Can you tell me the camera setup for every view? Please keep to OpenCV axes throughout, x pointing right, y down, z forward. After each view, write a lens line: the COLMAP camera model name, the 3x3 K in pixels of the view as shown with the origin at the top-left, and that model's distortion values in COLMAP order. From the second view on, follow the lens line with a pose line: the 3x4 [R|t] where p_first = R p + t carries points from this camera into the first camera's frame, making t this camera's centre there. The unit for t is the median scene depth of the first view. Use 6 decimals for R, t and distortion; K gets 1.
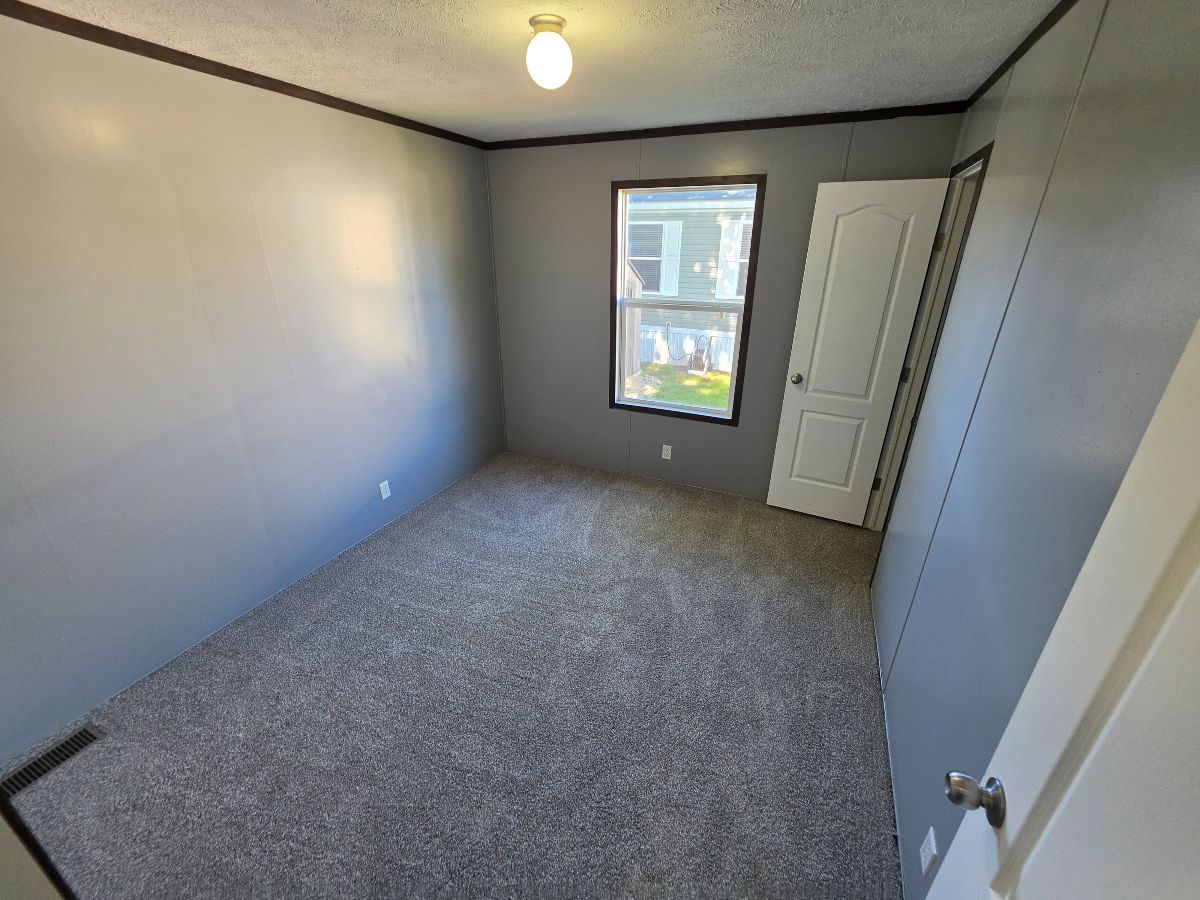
lens RADIAL K [[482.2, 0, 598.0], [0, 482.2, 446.3], [0, 0, 1]] dist [0.002482, 0.000046]
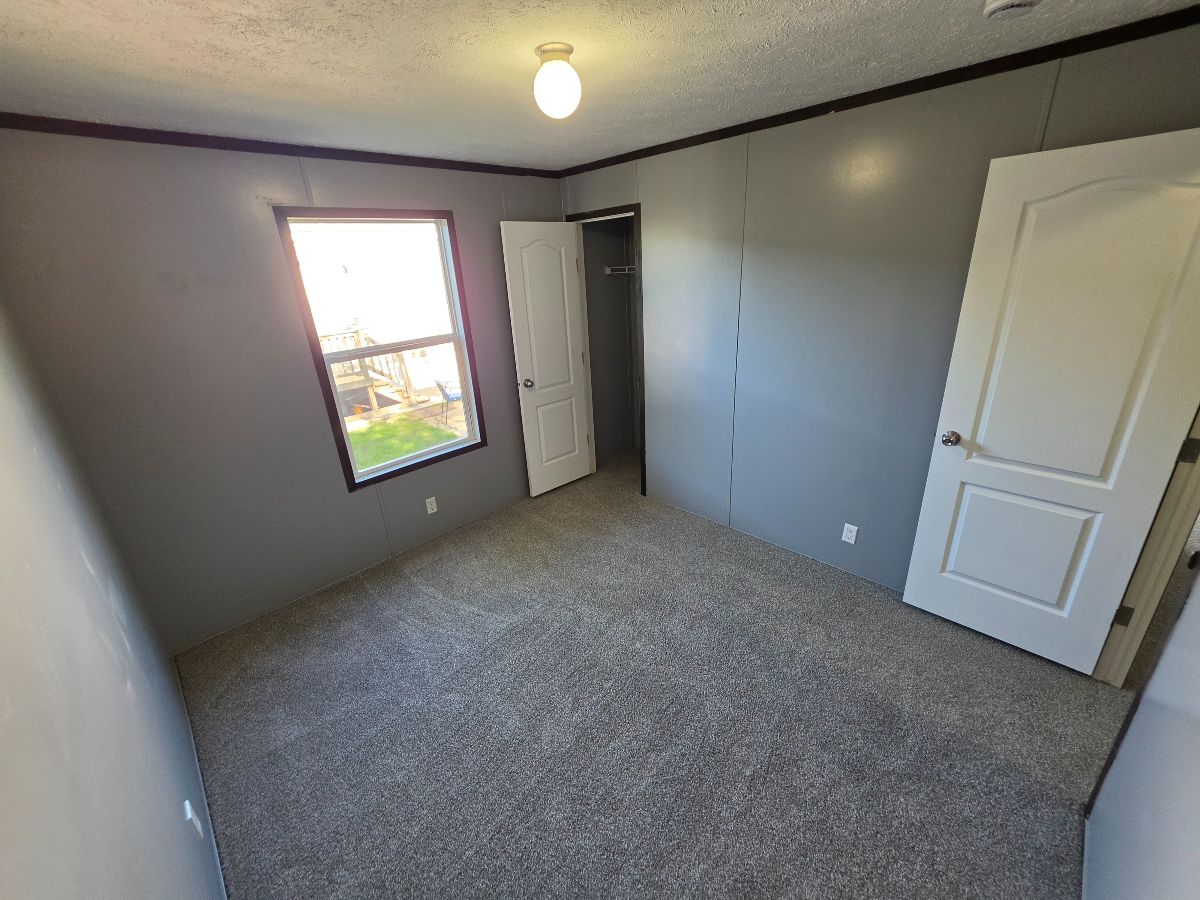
lens RADIAL K [[482.2, 0, 600.5], [0, 482.2, 449.7], [0, 0, 1]] dist [0.002482, 0.000046]
pose [[0.350112, -0.372133, 0.859615, -0.563912], [0.415540, 0.884160, 0.213514, -0.164609], [-0.839493, 0.282451, 0.464191, 0.331669]]
